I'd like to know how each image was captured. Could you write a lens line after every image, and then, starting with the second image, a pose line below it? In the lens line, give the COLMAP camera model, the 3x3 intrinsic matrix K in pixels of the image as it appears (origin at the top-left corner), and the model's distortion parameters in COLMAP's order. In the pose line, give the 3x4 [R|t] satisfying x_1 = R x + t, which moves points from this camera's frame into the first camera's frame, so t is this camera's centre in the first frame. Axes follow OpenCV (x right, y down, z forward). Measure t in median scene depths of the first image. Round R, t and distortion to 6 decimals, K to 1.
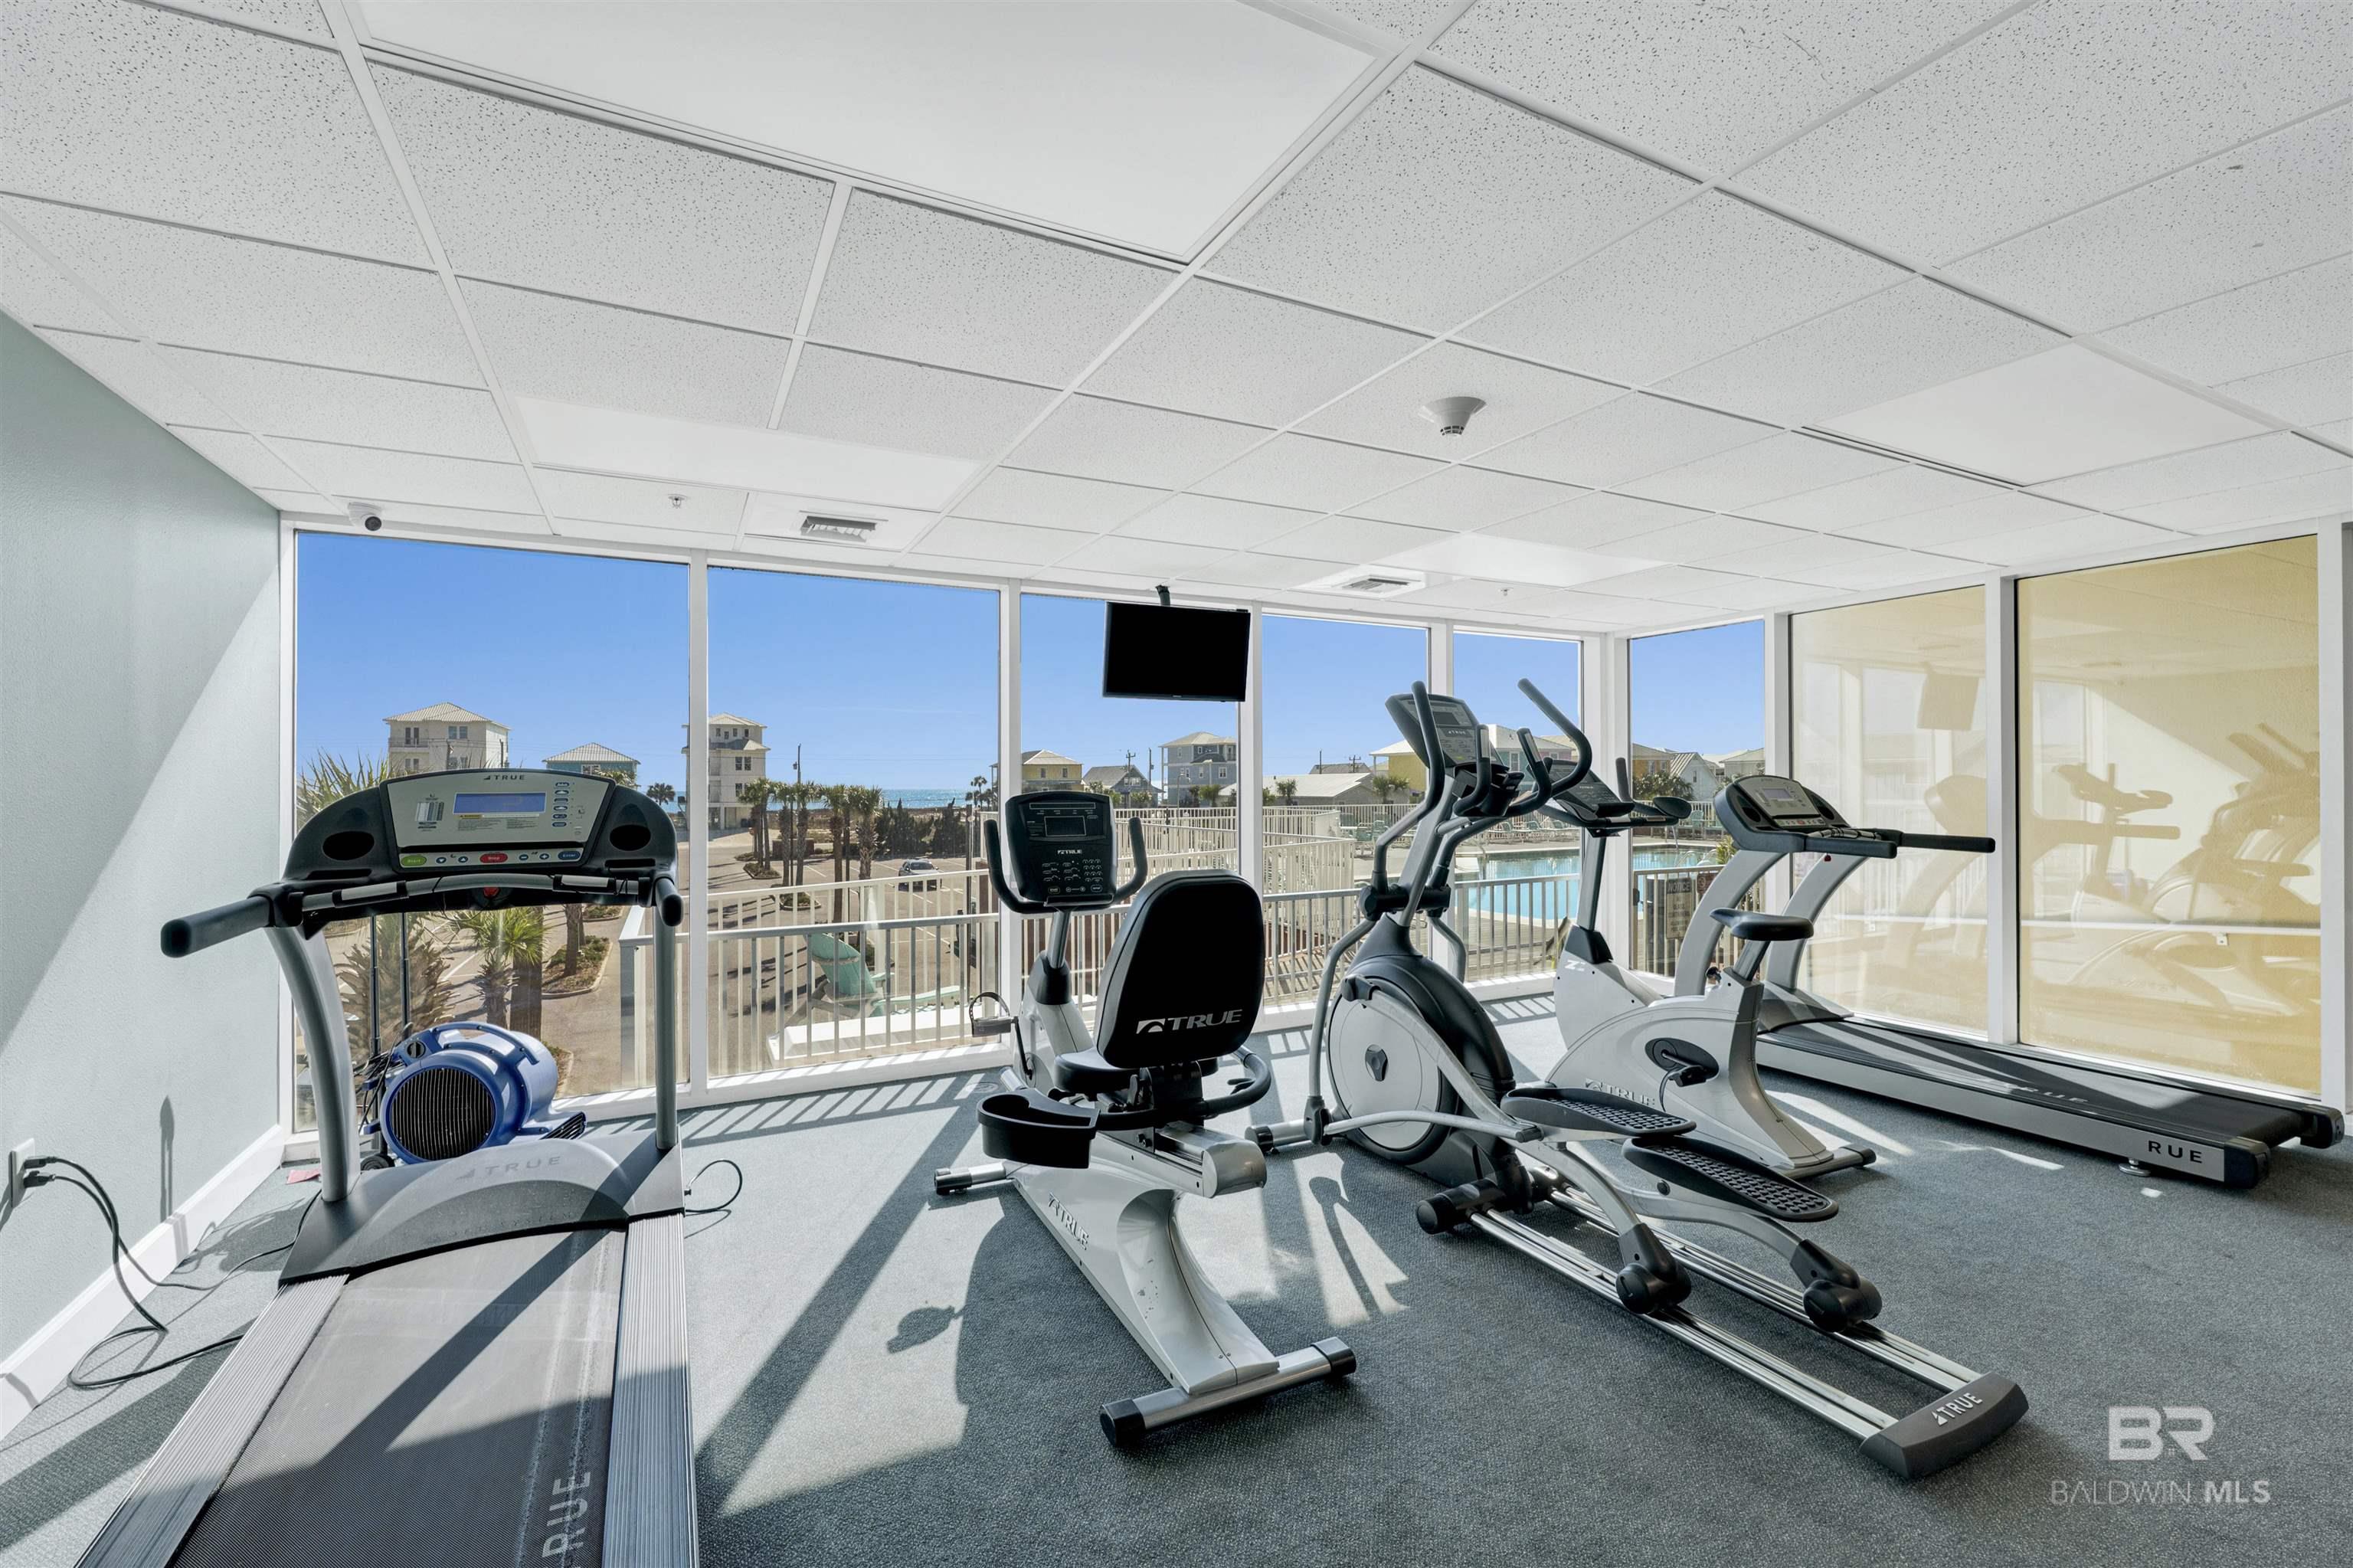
lens RADIAL K [[957.9, 0, 1176.5], [0, 957.9, 784.0], [0, 0, 1]] dist [0.000113, 0.000198]
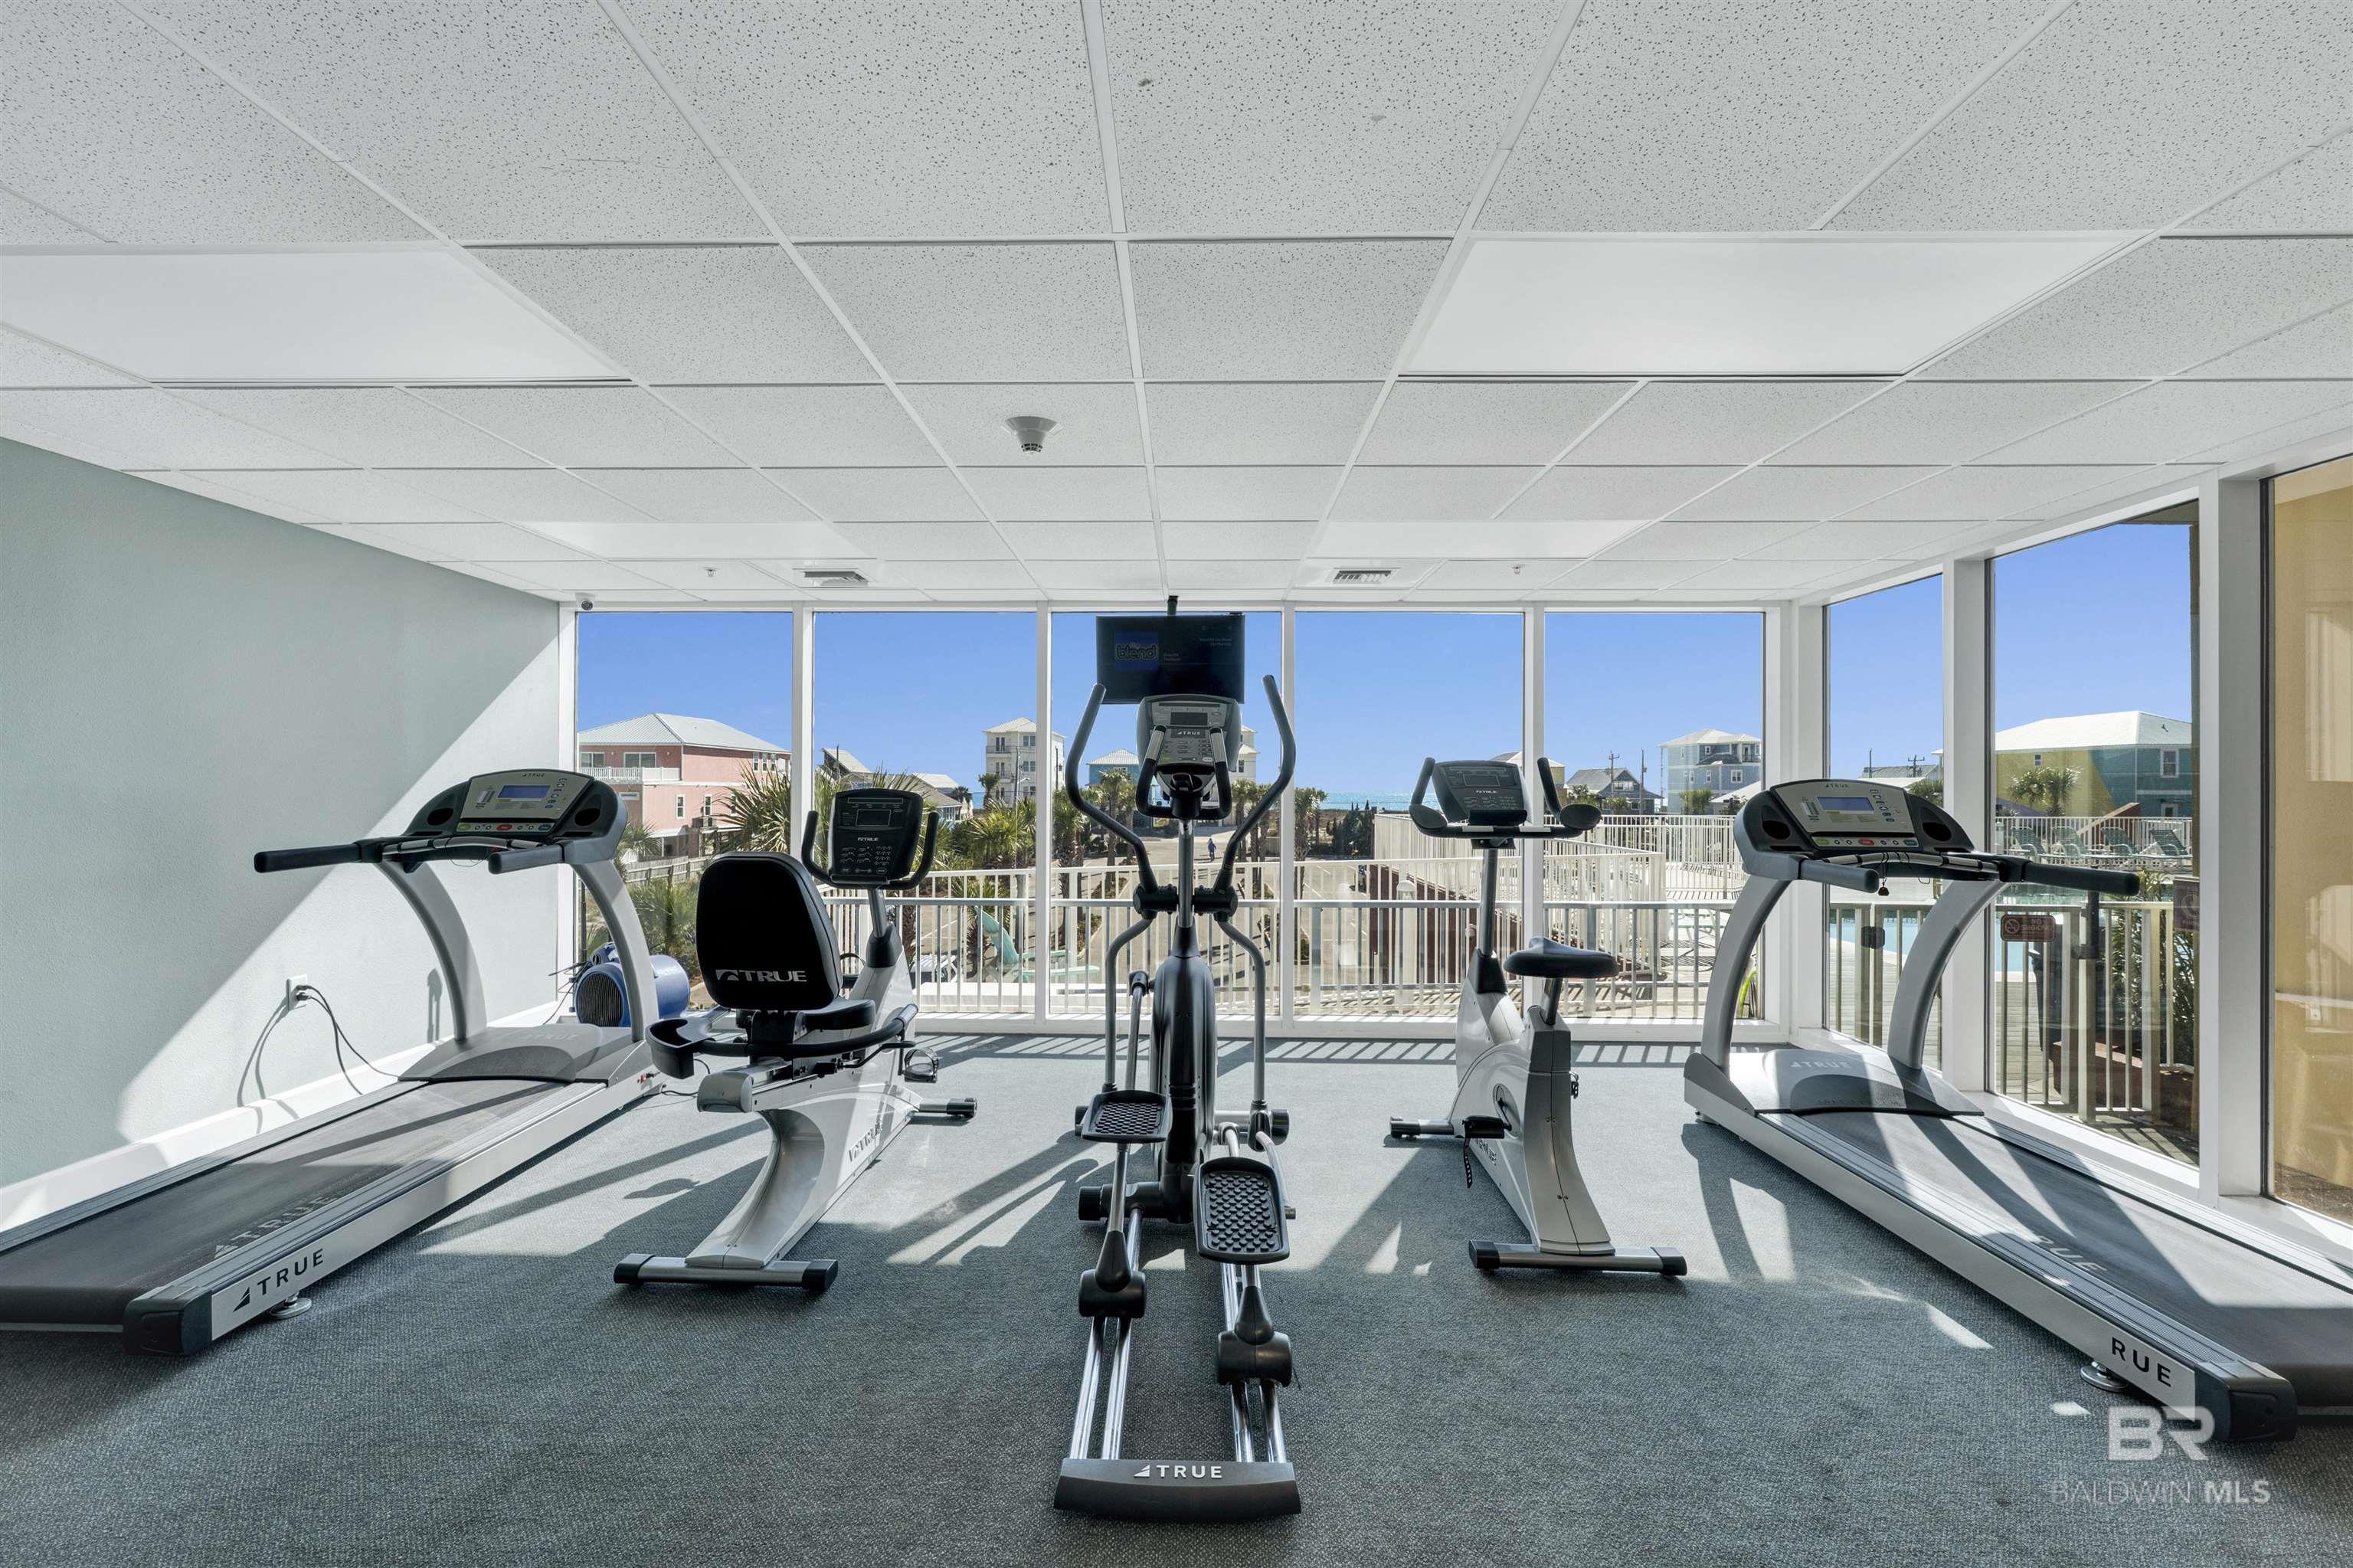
lens RADIAL K [[965.3, 0, 1176.5], [0, 965.3, 784.0], [0, 0, 1]] dist [0.000800, -0.000035]
pose [[0.883045, 0.007276, -0.469233, 0.694397], [-0.008664, 0.999962, -0.000798, -0.000360], [0.469209, 0.004770, 0.883074, 0.104011]]
